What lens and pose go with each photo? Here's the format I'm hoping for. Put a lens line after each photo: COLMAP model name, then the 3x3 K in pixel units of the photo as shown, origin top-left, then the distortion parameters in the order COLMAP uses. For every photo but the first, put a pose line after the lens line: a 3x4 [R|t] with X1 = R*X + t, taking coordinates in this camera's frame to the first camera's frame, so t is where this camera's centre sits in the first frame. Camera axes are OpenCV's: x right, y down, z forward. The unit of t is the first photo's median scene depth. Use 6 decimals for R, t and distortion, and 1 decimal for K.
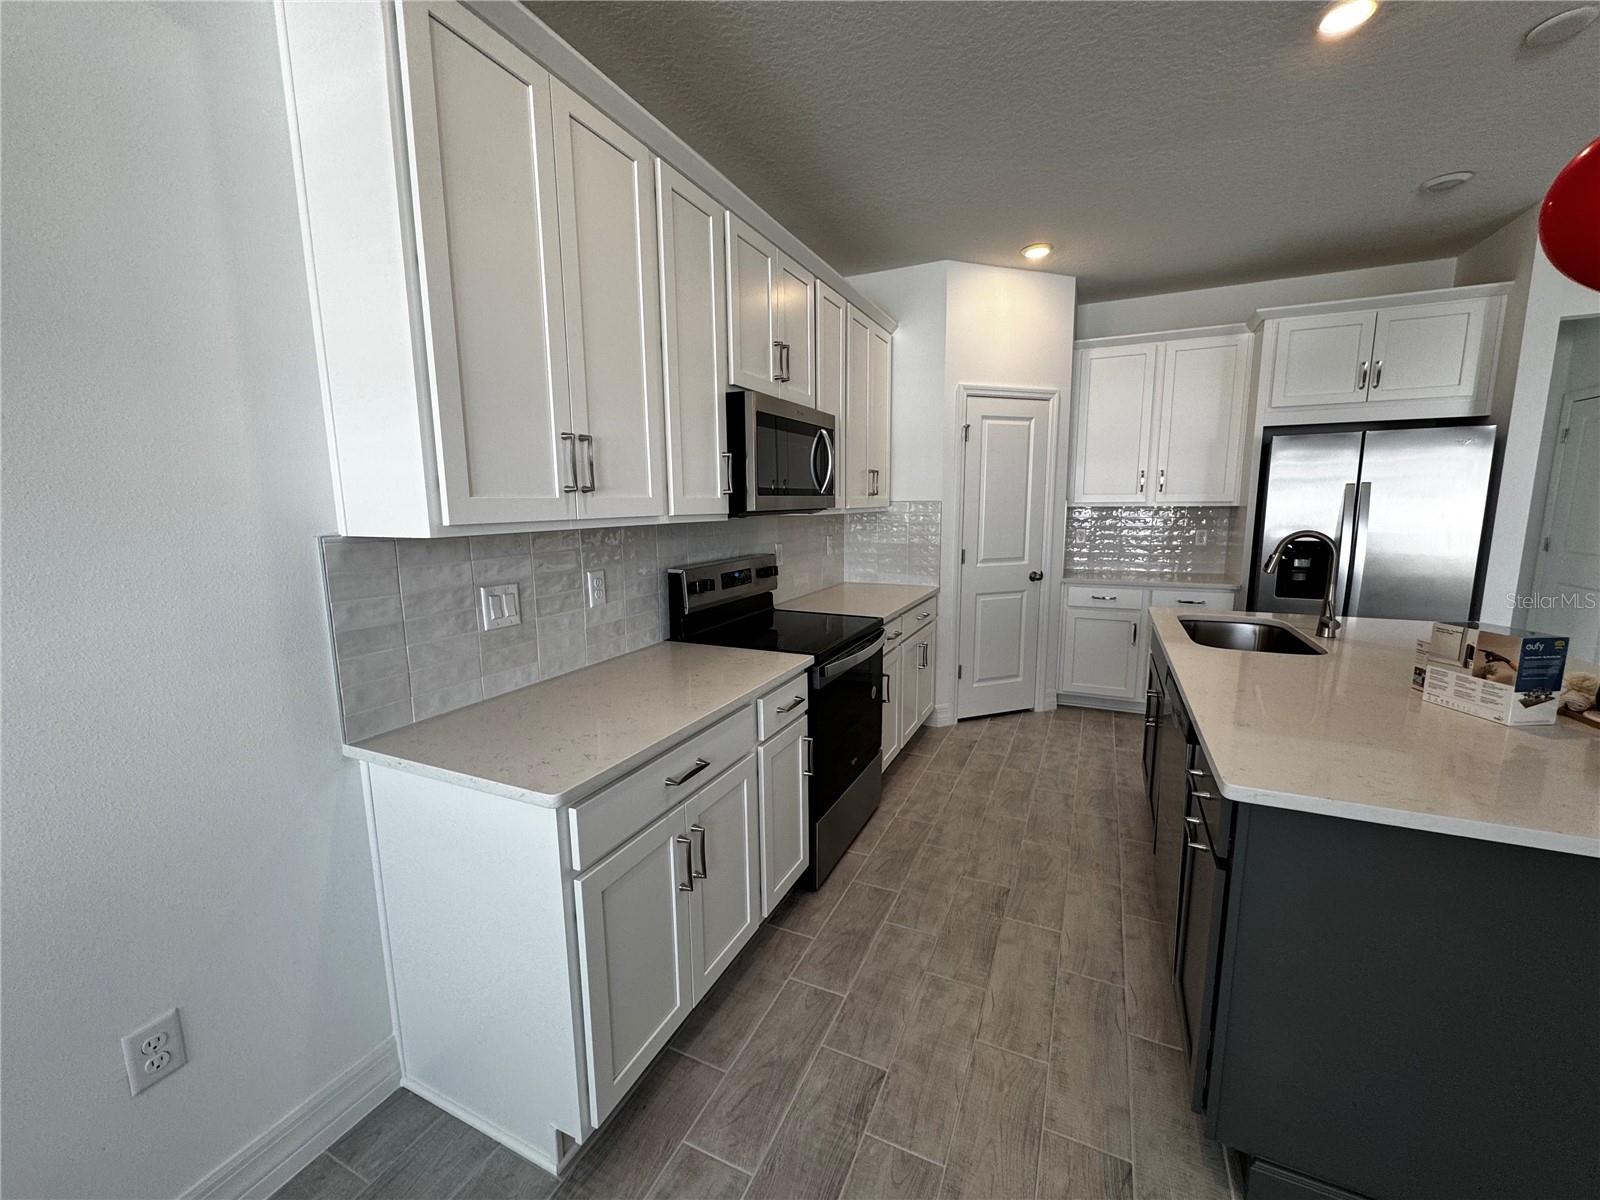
lens RADIAL K [[640.2, 0, 800.6], [0, 640.2, 600.0], [0, 0, 1]] dist [-0.002308, 0.001009]
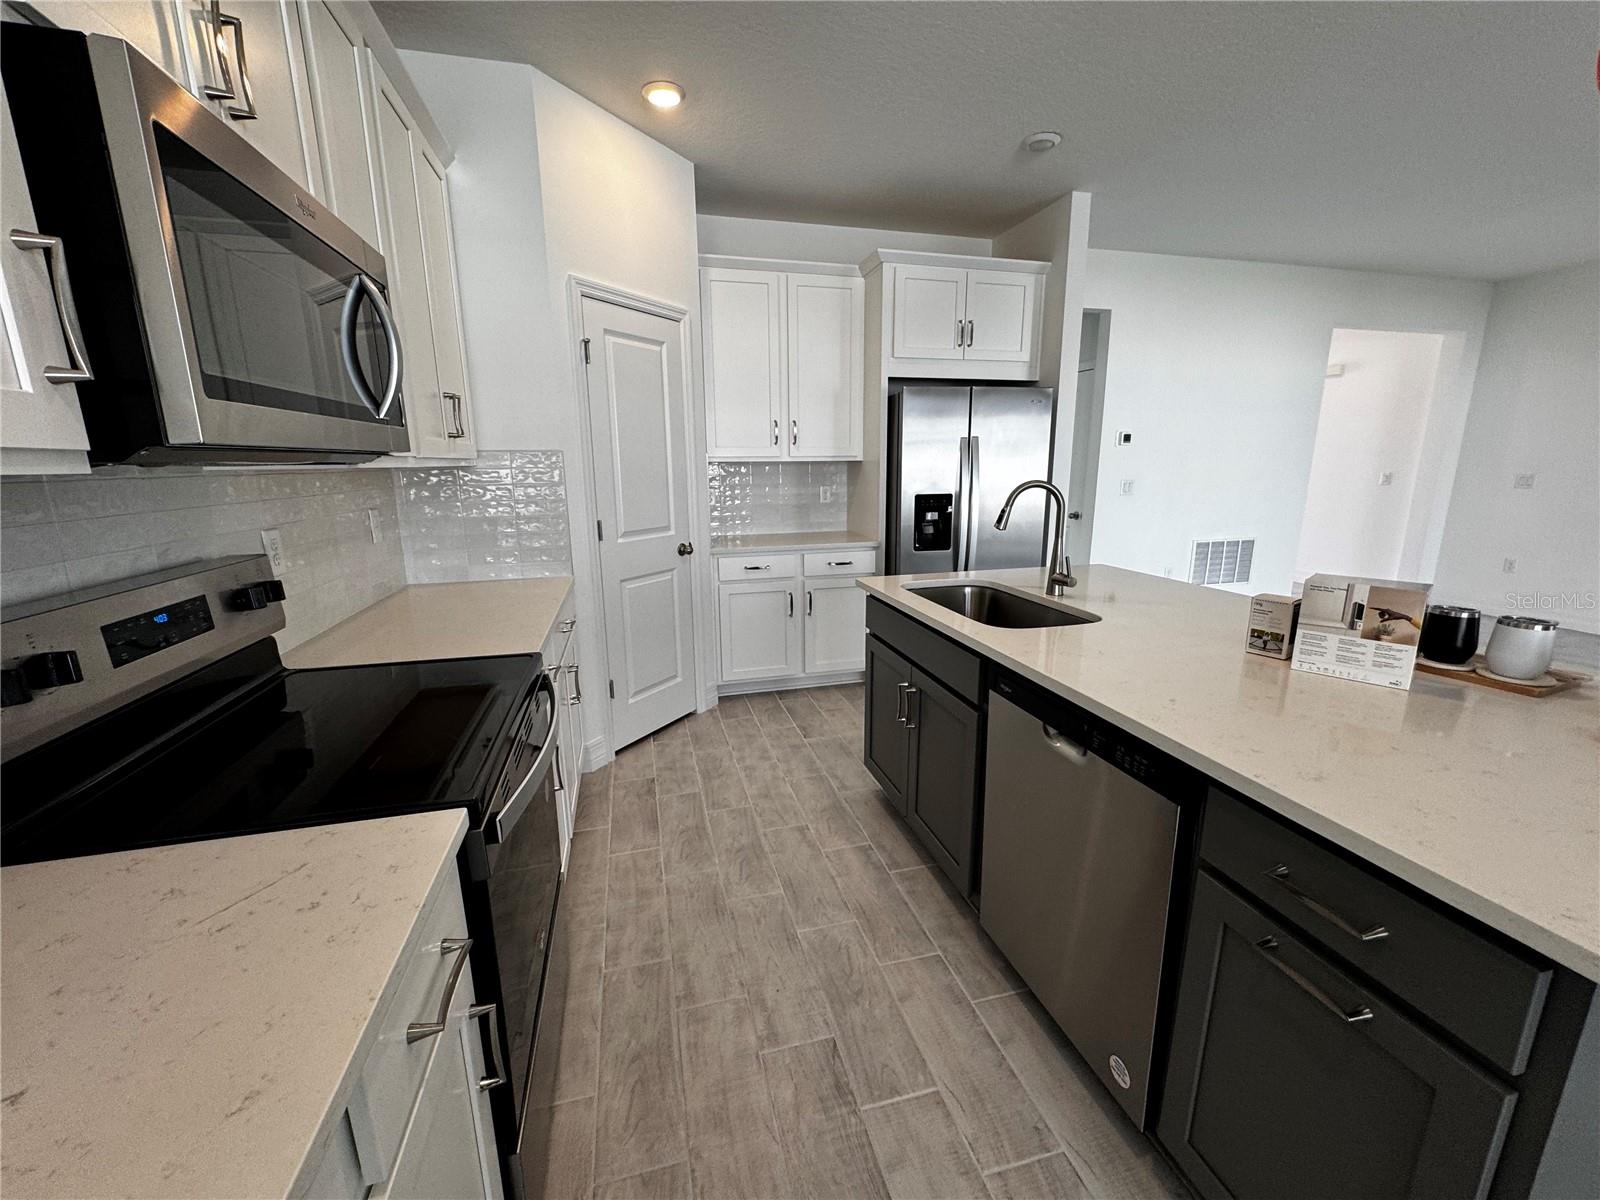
lens RADIAL K [[640.2, 0, 800.8], [0, 640.2, 600.0], [0, 0, 1]] dist [-0.002308, 0.001009]
pose [[0.768563, -0.132119, 0.625984, -0.032732], [0.098229, 0.991212, 0.088602, -0.036475], [-0.632188, -0.006607, 0.774787, 0.346819]]
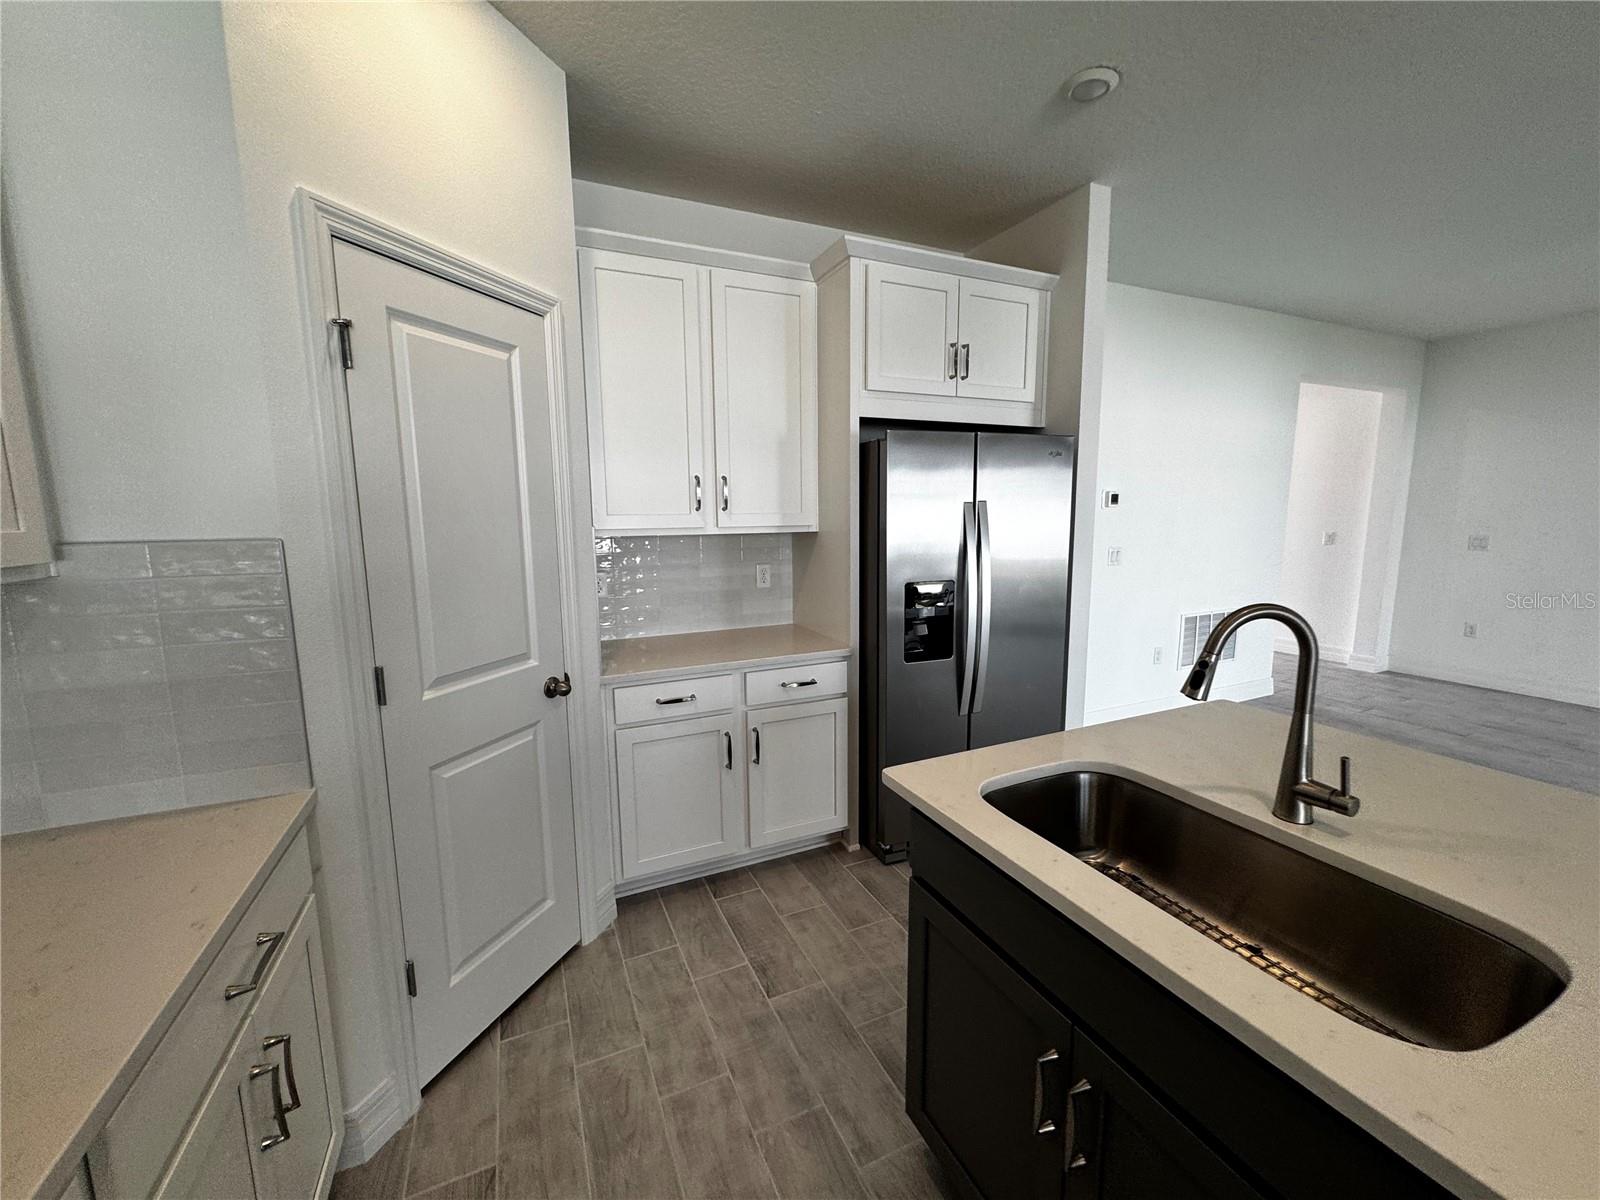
lens RADIAL K [[640.2, 0, 801.4], [0, 640.2, 600.5], [0, 0, 1]] dist [-0.002308, 0.001009]
pose [[0.650128, -0.102707, 0.752852, 0.156754], [0.118800, 0.992376, 0.032794, -0.112304], [-0.750480, 0.068118, 0.657373, 0.643830]]
